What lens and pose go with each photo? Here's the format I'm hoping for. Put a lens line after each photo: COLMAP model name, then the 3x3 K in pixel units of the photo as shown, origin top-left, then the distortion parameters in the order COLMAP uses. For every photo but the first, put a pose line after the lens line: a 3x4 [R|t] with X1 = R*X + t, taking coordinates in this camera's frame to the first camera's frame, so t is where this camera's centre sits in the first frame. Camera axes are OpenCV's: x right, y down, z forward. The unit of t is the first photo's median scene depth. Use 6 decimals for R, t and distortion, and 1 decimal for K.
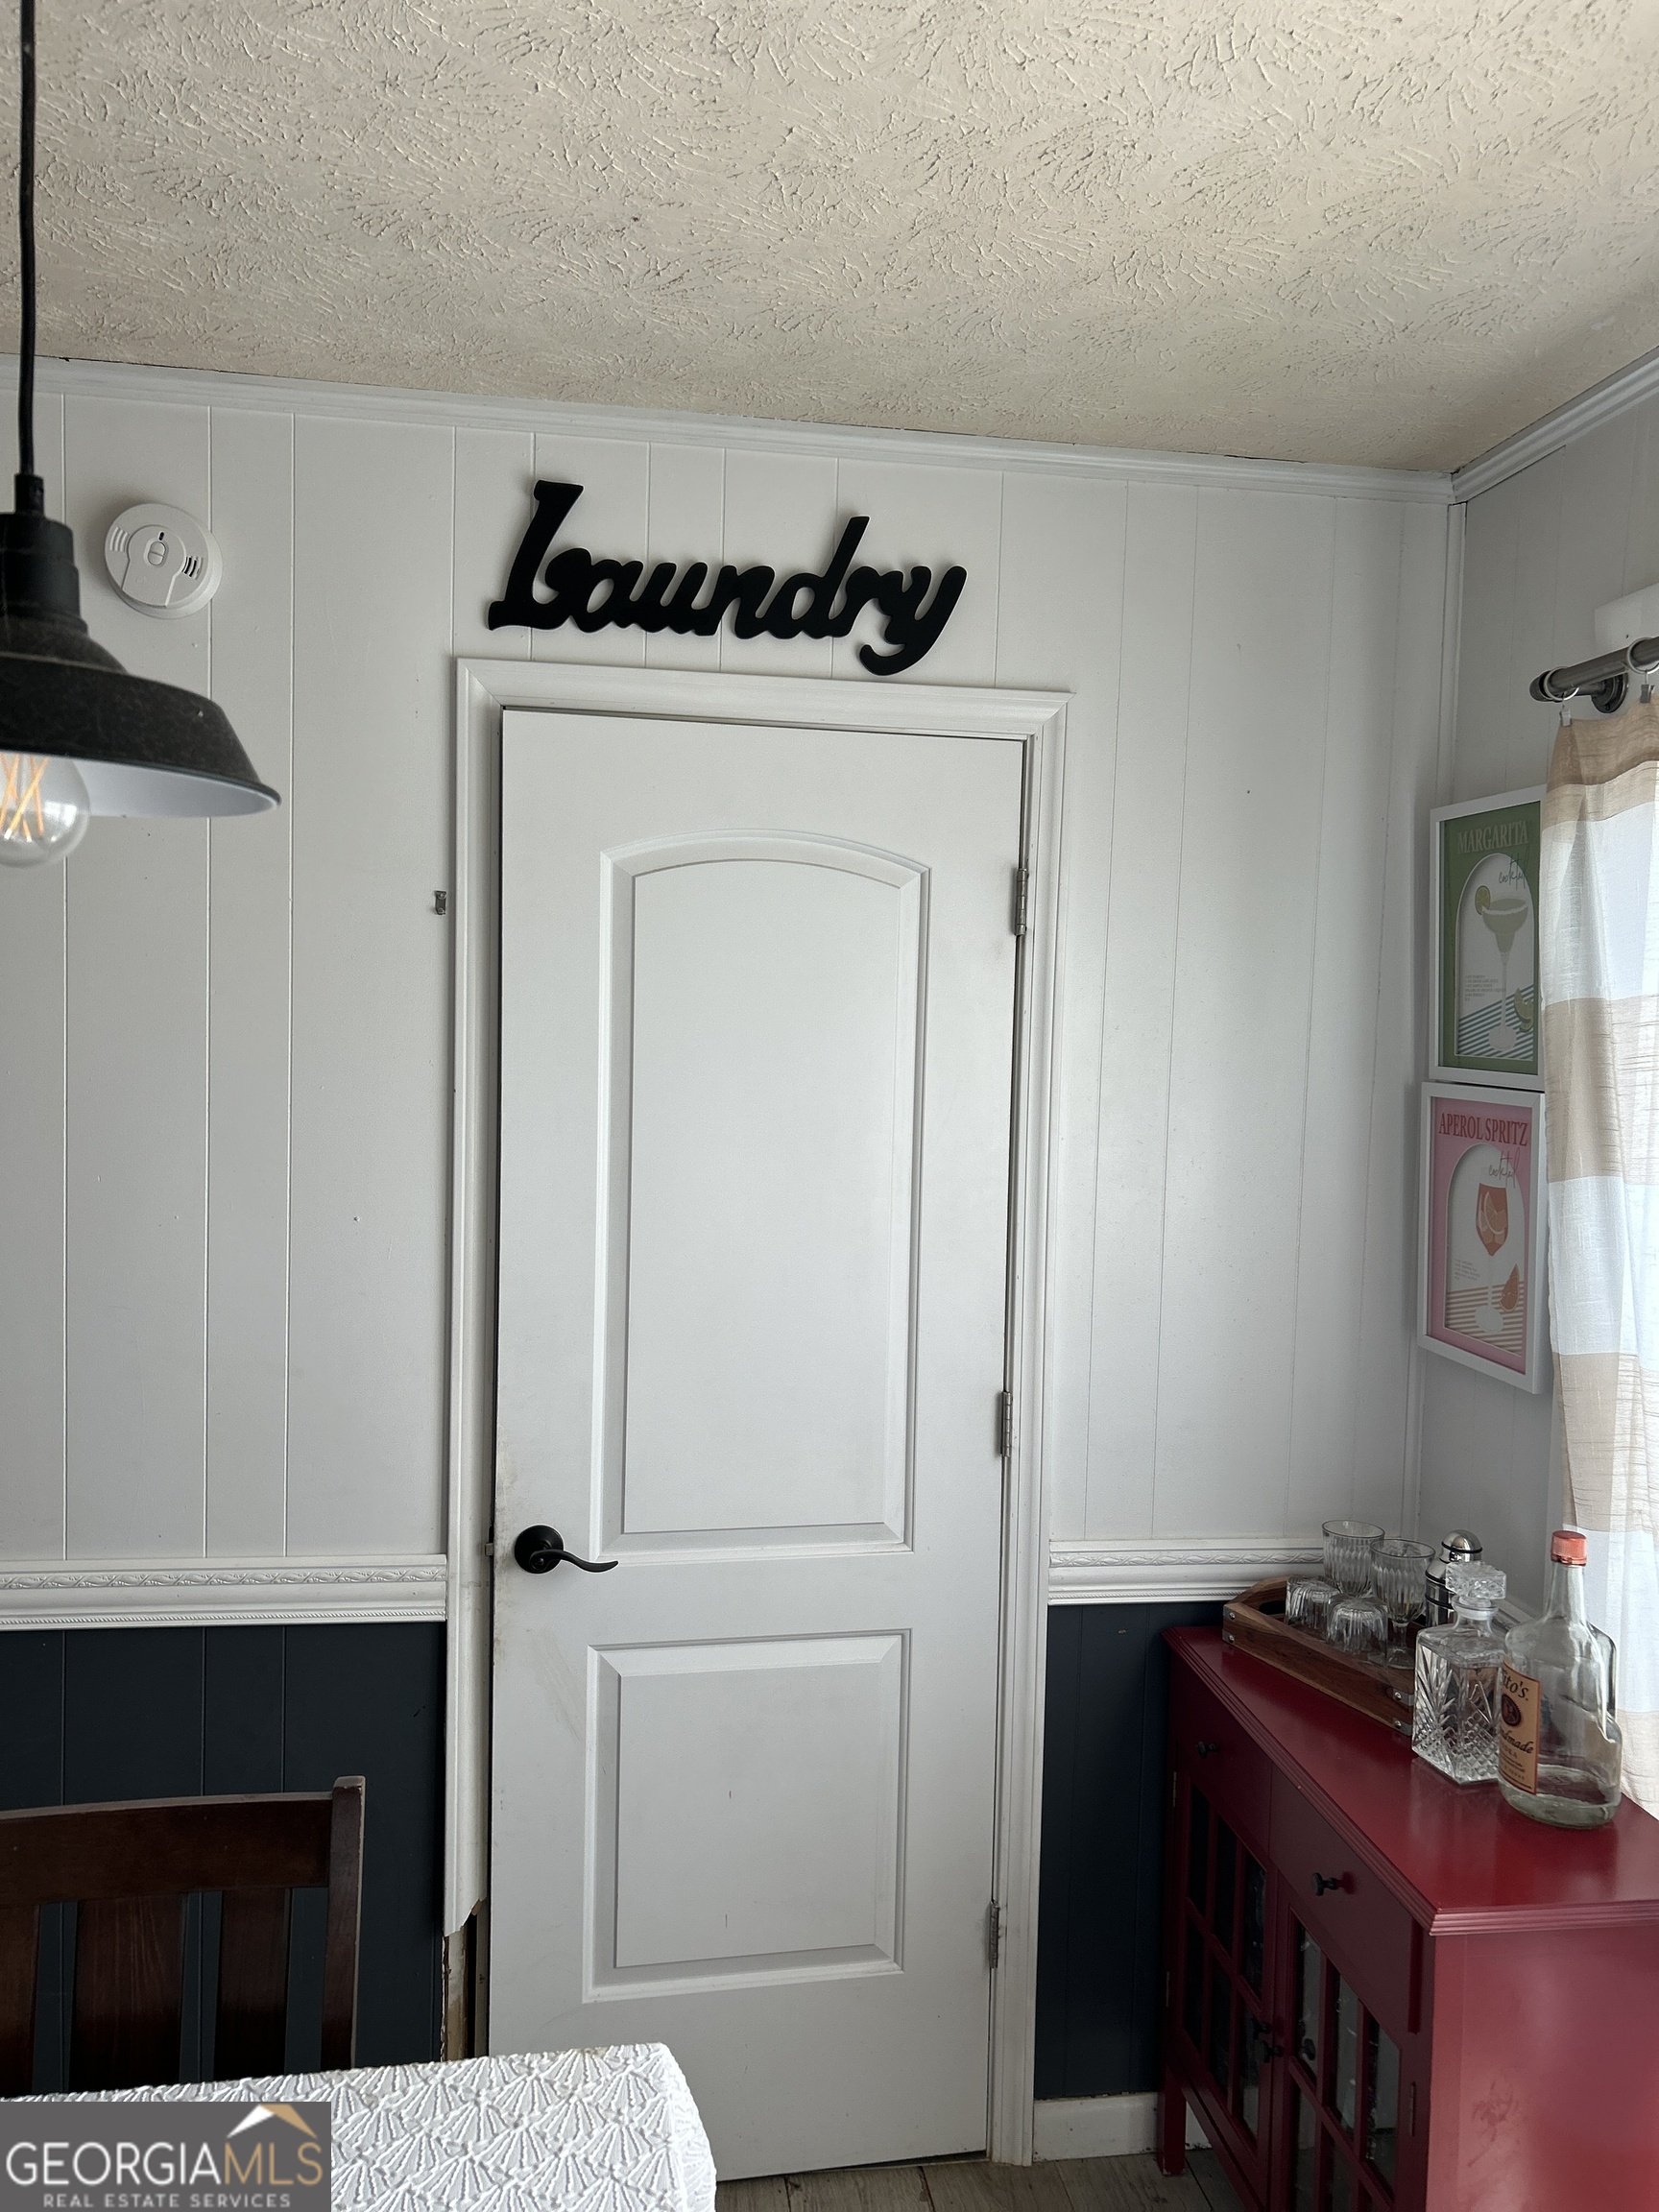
lens RADIAL K [[1684.2, 0, 831.9], [0, 1684.2, 1114.9], [0, 0, 1]] dist [0.051125, -0.052407]
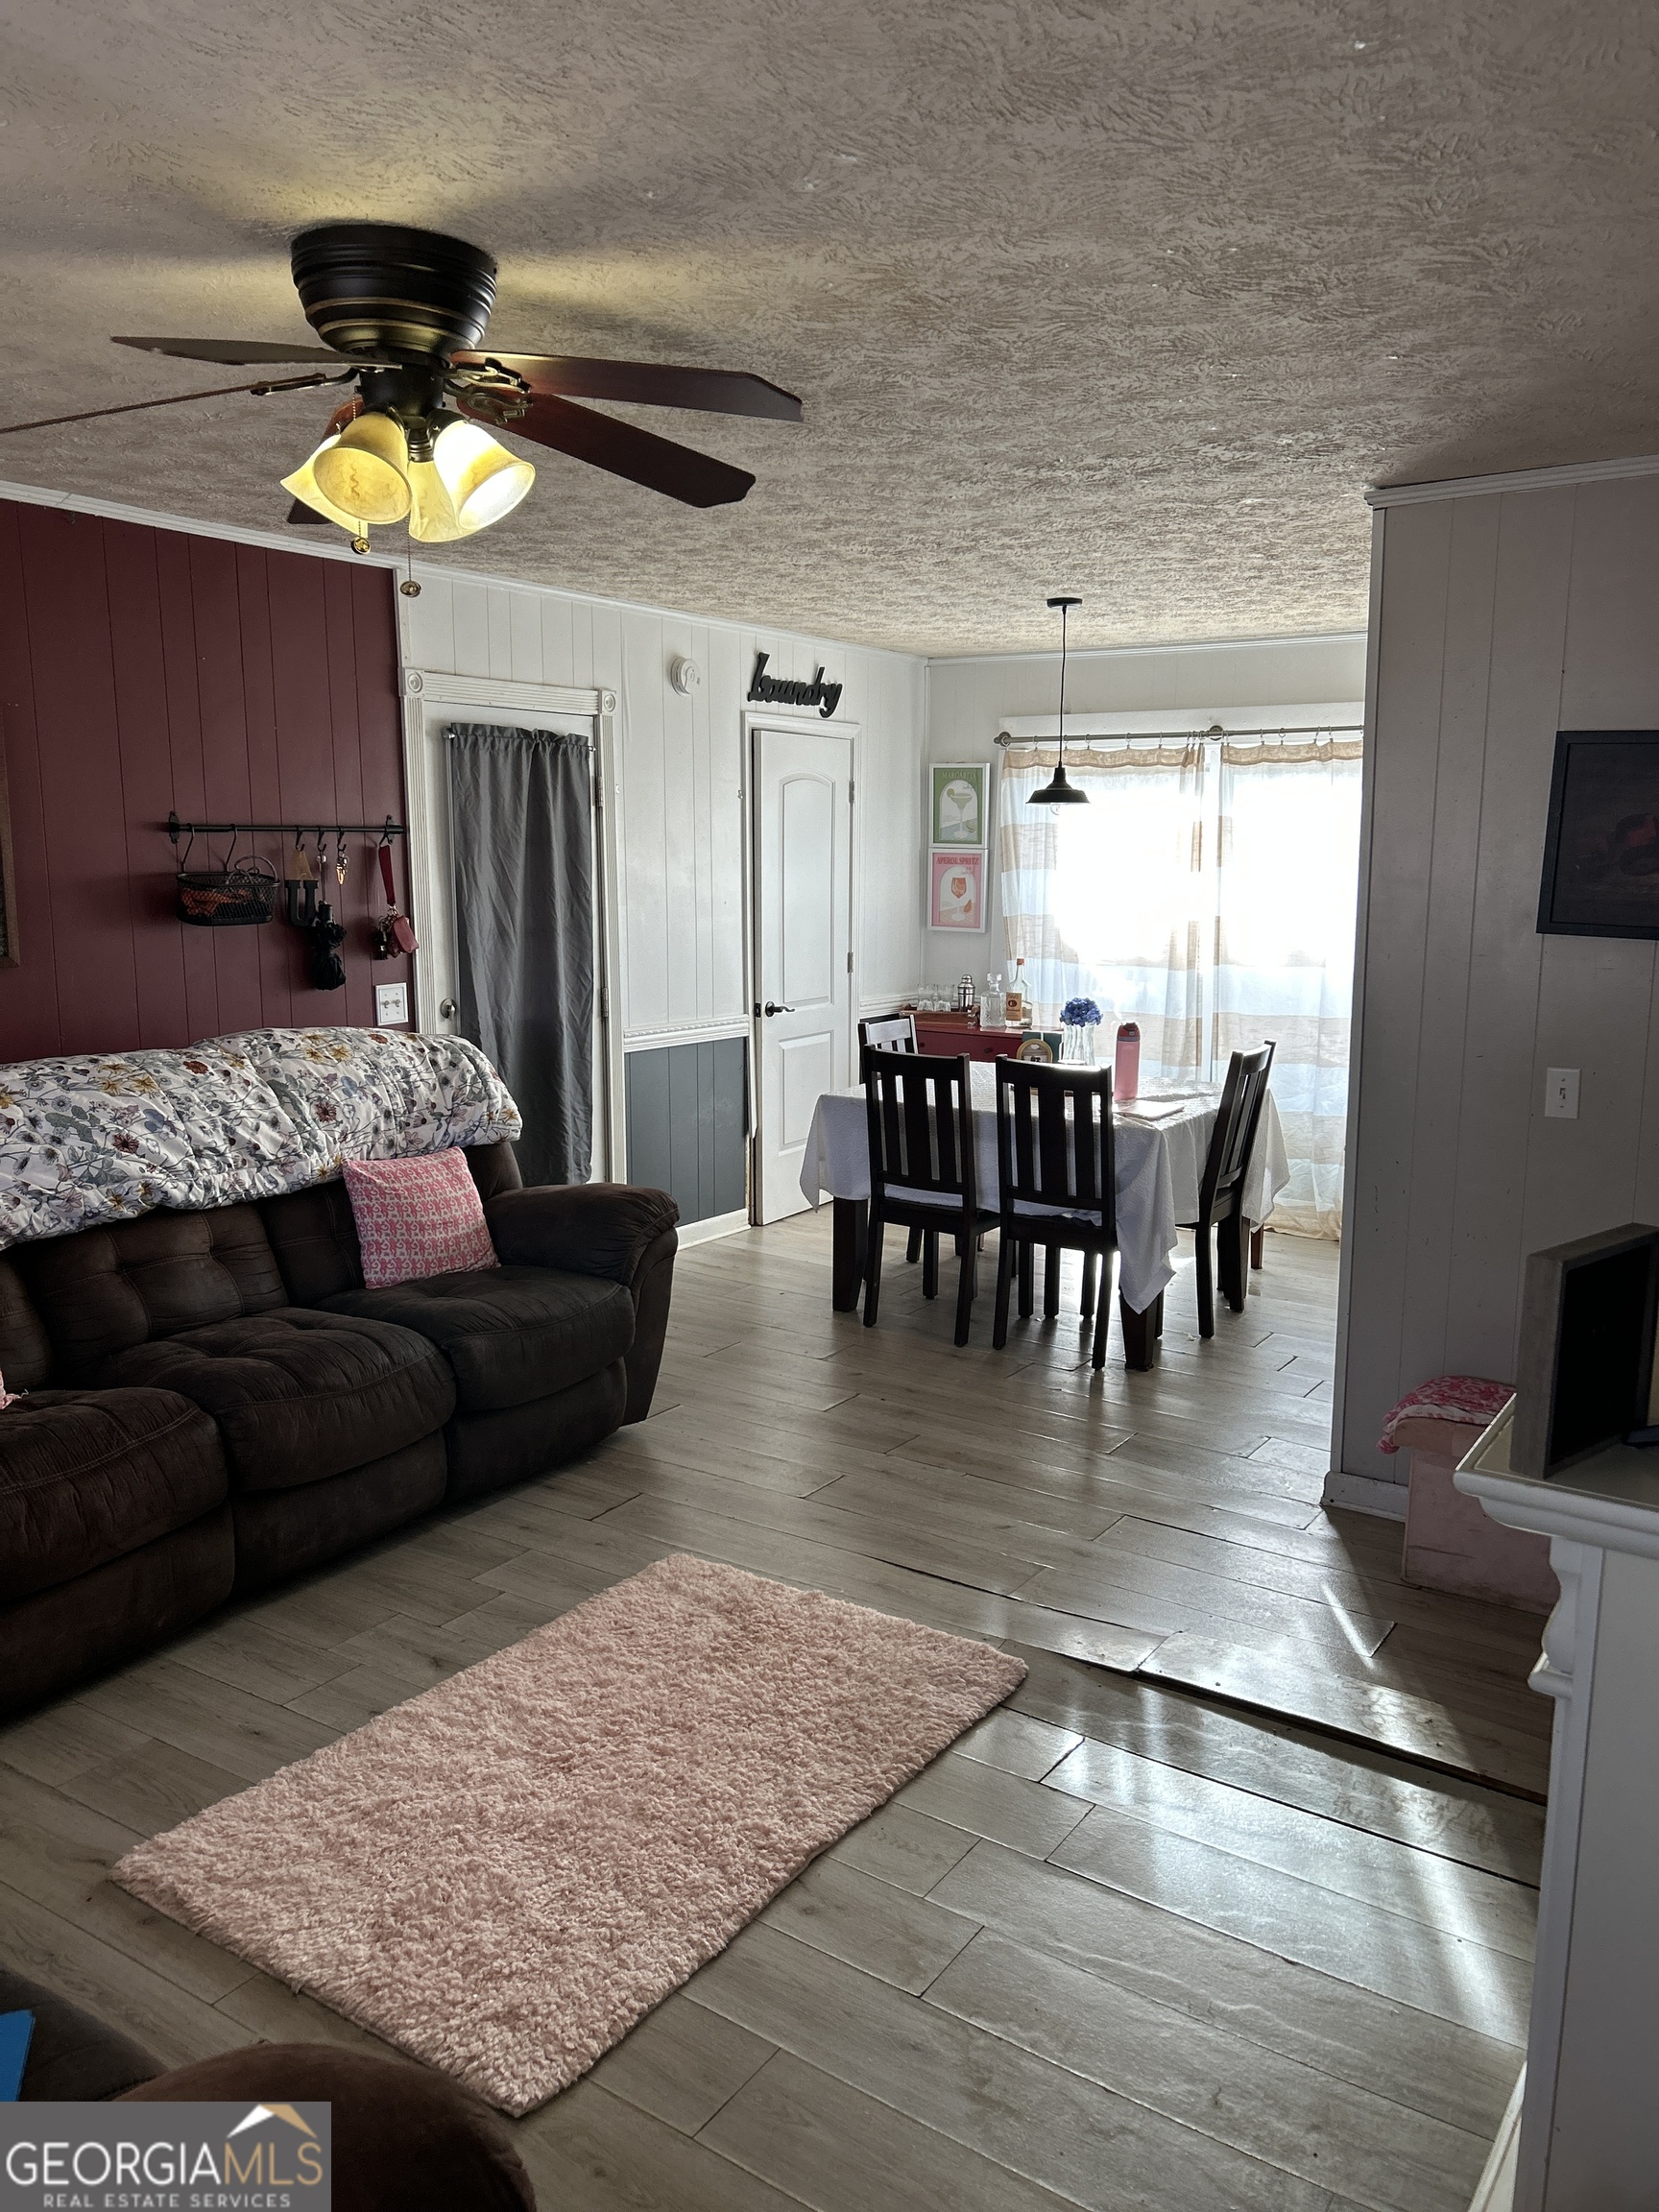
lens RADIAL K [[1684.2, 0, 829.0], [0, 1684.2, 1106.1], [0, 0, 1]] dist [0.051125, -0.052407]
pose [[0.681535, -0.132809, 0.719633, -2.312237], [0.047002, 0.989307, 0.138064, 0.015525], [-0.730275, -0.060272, 0.680490, -1.164653]]
